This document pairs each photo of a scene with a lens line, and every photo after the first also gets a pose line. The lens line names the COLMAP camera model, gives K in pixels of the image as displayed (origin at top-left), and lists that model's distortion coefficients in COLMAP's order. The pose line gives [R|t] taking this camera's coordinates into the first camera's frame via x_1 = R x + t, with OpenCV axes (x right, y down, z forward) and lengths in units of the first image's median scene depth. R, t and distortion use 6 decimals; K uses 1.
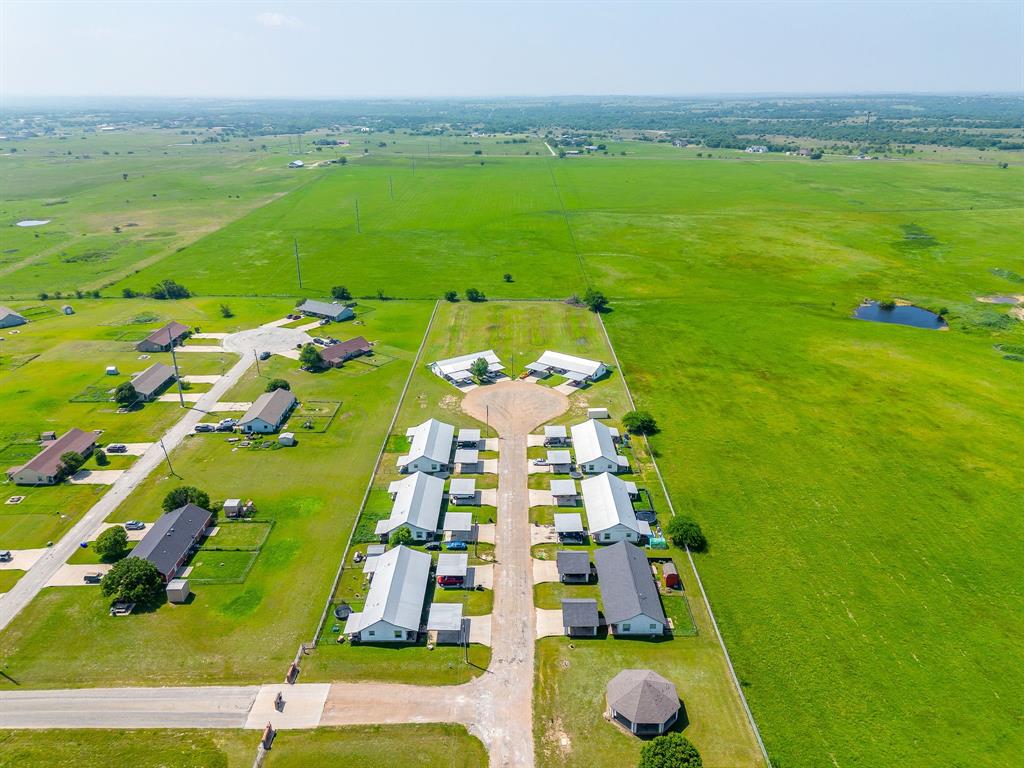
lens RADIAL K [[736.9, 0, 512.0], [0, 736.9, 384.0], [0, 0, 1]] dist [0.090629, -0.106901]
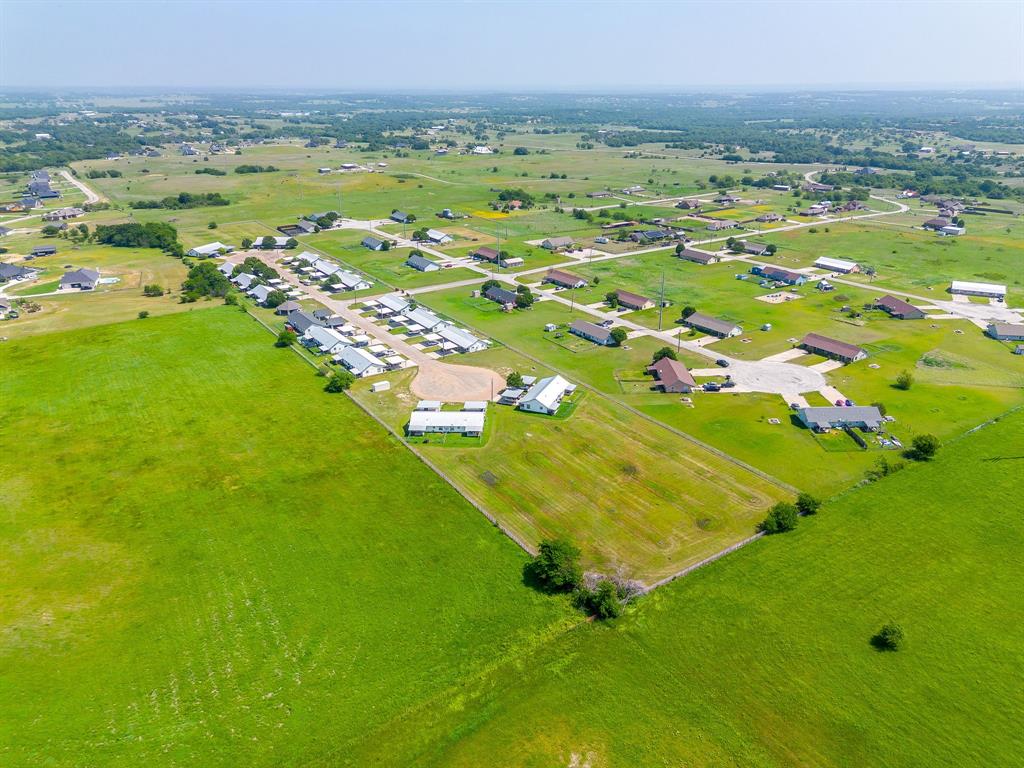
lens RADIAL K [[736.9, 0, 512.0], [0, 736.9, 384.0], [0, 0, 1]] dist [0.090629, -0.106901]
pose [[-0.829044, 0.222305, -0.513094, 0.480005], [-0.198445, 0.740888, 0.641642, -0.667211], [0.522786, 0.633770, -0.570114, 1.563771]]
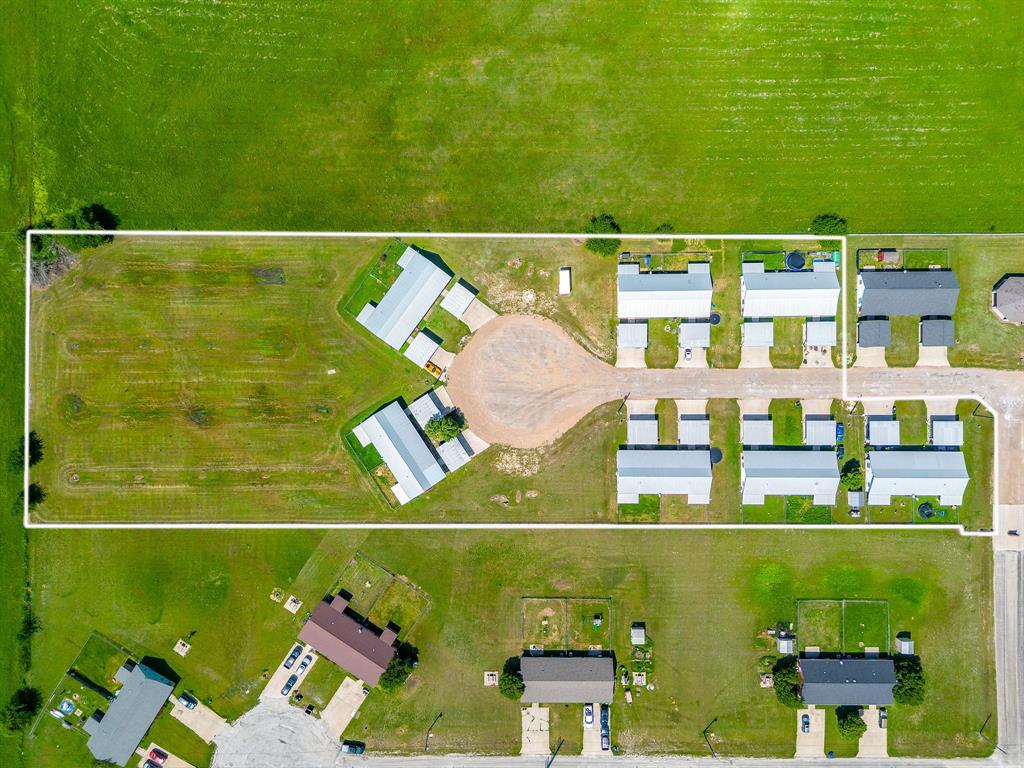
lens RADIAL K [[727.6, 0, 513.2], [0, 727.6, 385.4], [0, 0, 1]] dist [0.074497, -0.069522]
pose [[-0.002389, -0.999989, 0.003912, -0.003205], [0.371403, 0.002745, 0.928468, -0.657935], [-0.928469, 0.003671, 0.371393, 0.658783]]
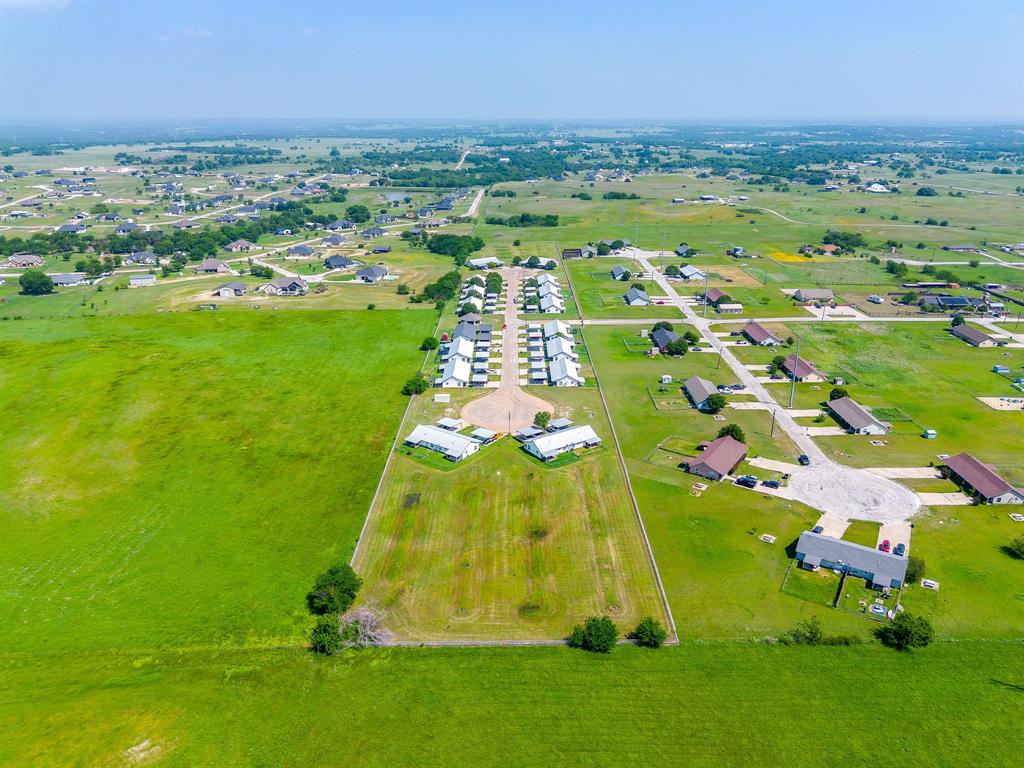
lens RADIAL K [[731.0, 0, 510.8], [0, 731.0, 383.4], [0, 0, 1]] dist [0.084229, -0.094731]
pose [[-0.999950, 0.008915, 0.004577, -0.006075], [0.009685, 0.742493, 0.669784, -0.713383], [0.002572, 0.669795, -0.742542, 1.678535]]
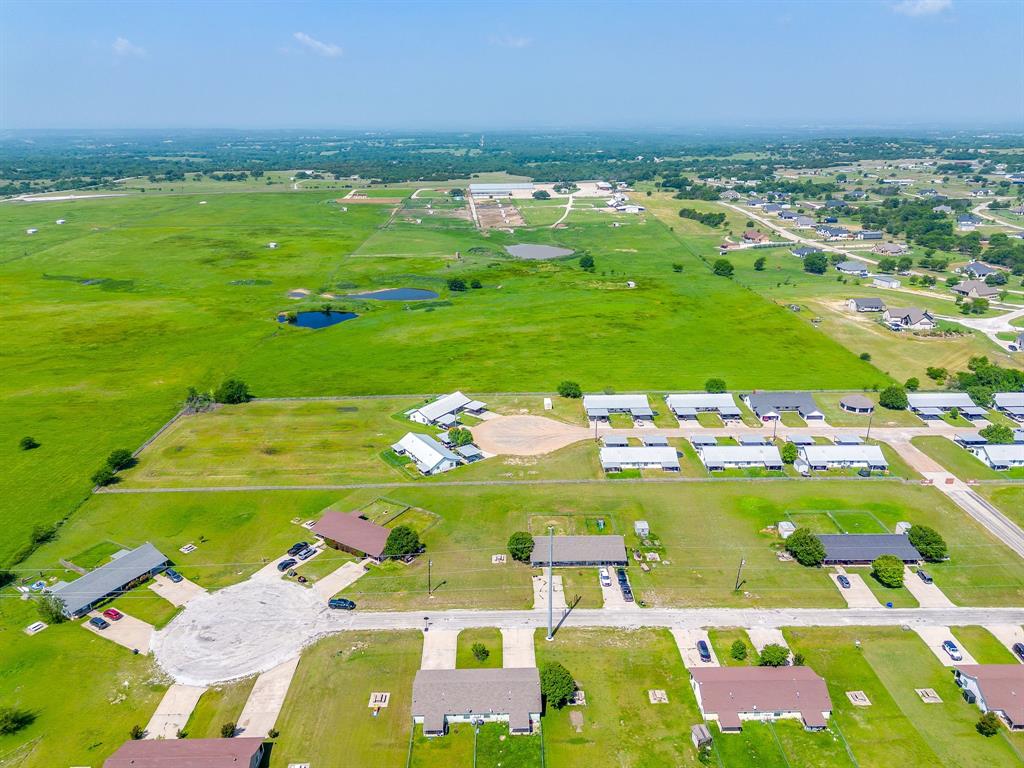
lens RADIAL K [[727.6, 0, 513.2], [0, 727.6, 385.4], [0, 0, 1]] dist [0.074497, -0.069522]
pose [[-0.023193, -0.340794, 0.939852, -0.890879], [0.377384, 0.867567, 0.323896, -0.353884], [-0.925766, 0.362197, 0.108488, 0.802446]]
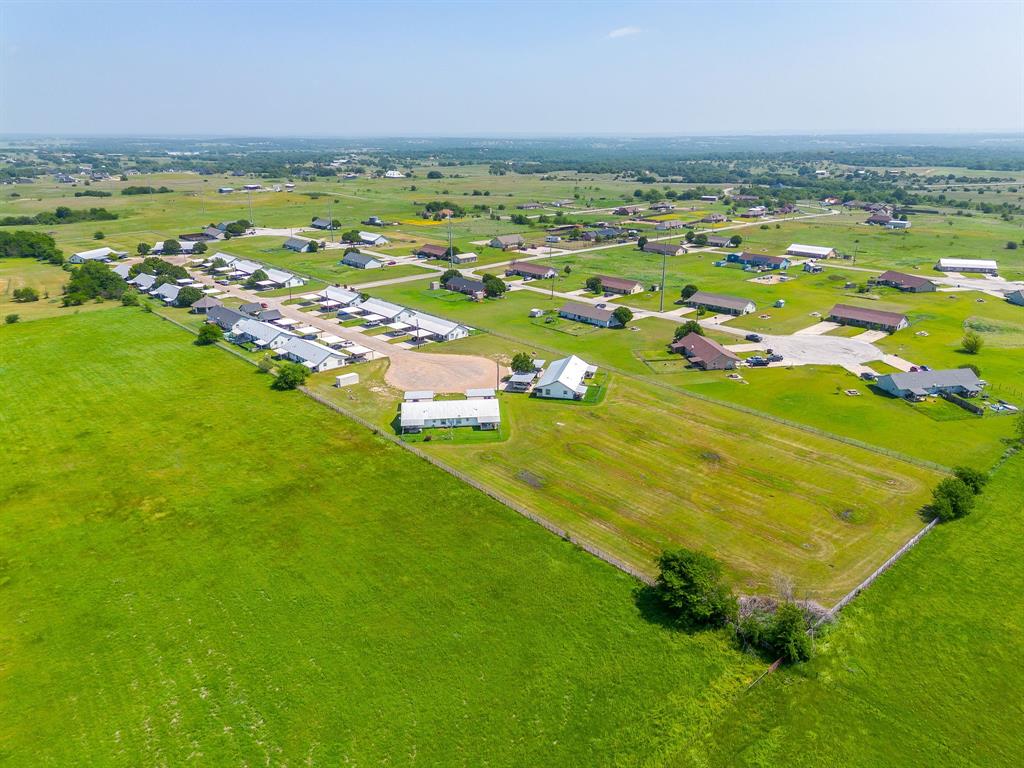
lens RADIAL K [[727.6, 0, 513.2], [0, 727.6, 385.4], [0, 0, 1]] dist [0.074497, -0.069522]
pose [[-0.742495, 0.231813, -0.628462, 0.464212], [-0.239918, 0.783936, 0.572611, -0.451814], [0.625413, 0.575940, -0.526452, 1.408095]]
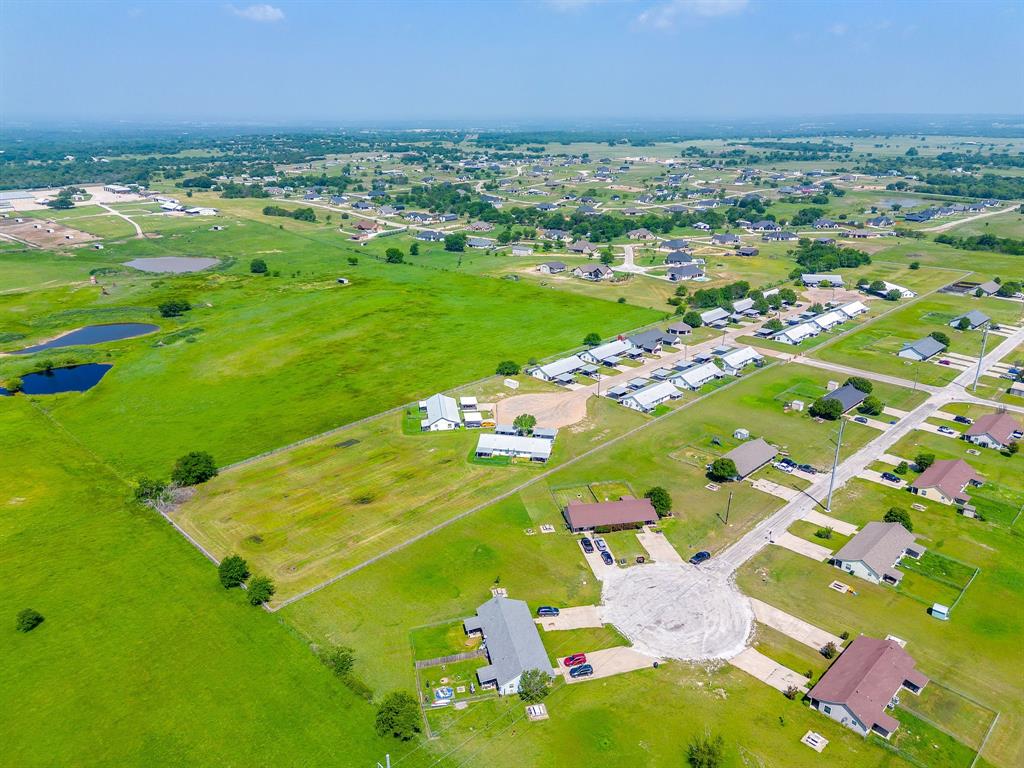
lens RADIAL K [[731.0, 0, 510.8], [0, 731.0, 383.4], [0, 0, 1]] dist [0.084229, -0.094731]
pose [[-0.709577, -0.240459, 0.662329, -0.651856], [0.265408, 0.779533, 0.567351, -0.612269], [-0.652732, 0.578366, -0.489319, 1.439018]]
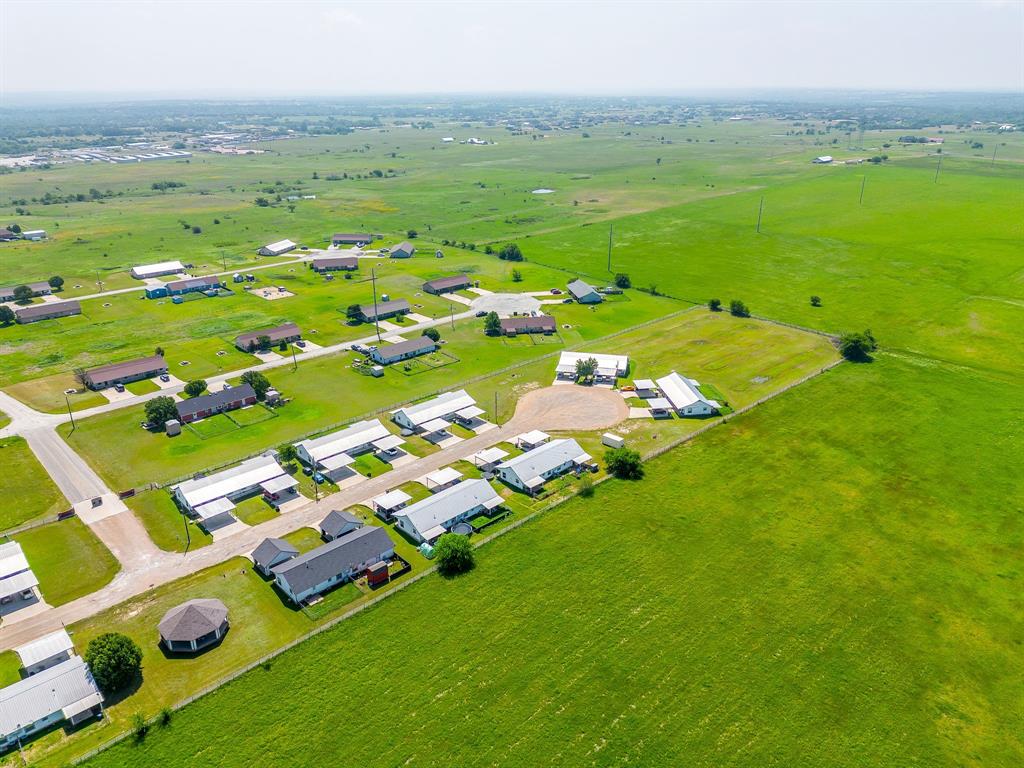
lens RADIAL K [[736.9, 0, 512.0], [0, 736.9, 384.0], [0, 0, 1]] dist [0.090629, -0.106901]
pose [[0.682441, 0.277797, -0.676095, 0.551171], [-0.271532, 0.955123, 0.118365, -0.089043], [0.678635, 0.102805, 0.727246, 0.218842]]
